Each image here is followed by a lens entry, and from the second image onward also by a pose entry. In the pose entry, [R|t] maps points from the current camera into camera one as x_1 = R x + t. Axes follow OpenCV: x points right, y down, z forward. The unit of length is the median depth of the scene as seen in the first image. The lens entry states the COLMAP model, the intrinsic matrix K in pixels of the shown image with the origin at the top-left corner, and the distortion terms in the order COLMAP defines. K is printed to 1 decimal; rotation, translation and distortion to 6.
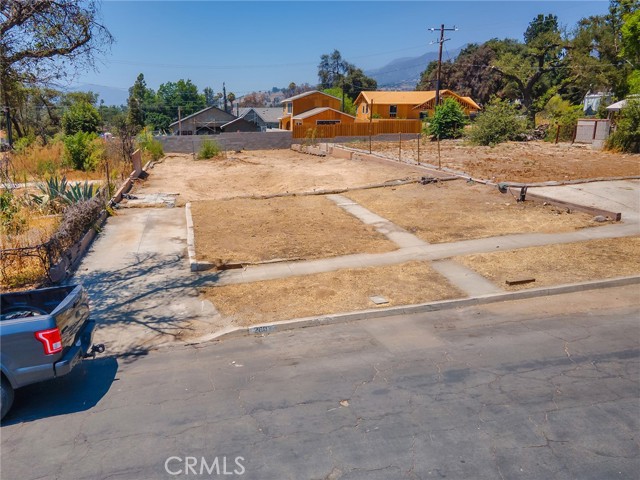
lens RADIAL K [[520.1, 0, 277.4], [0, 520.1, 238.9], [0, 0, 1]] dist [0.031808, 0.003555]
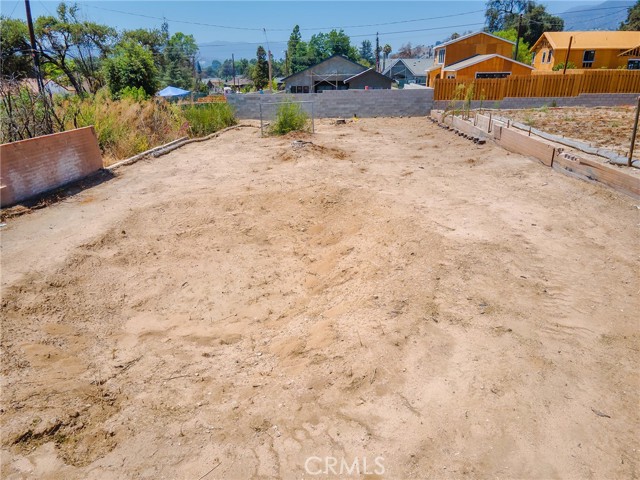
lens RADIAL K [[466.2, 0, 316.2], [0, 466.2, 236.2], [0, 0, 1]] dist [0.021434, 0.045493]
pose [[0.970977, 0.083068, -0.224283, 0.023737], [-0.058248, 0.991644, 0.115108, -0.061693], [0.231970, -0.098703, 0.967702, 0.283469]]
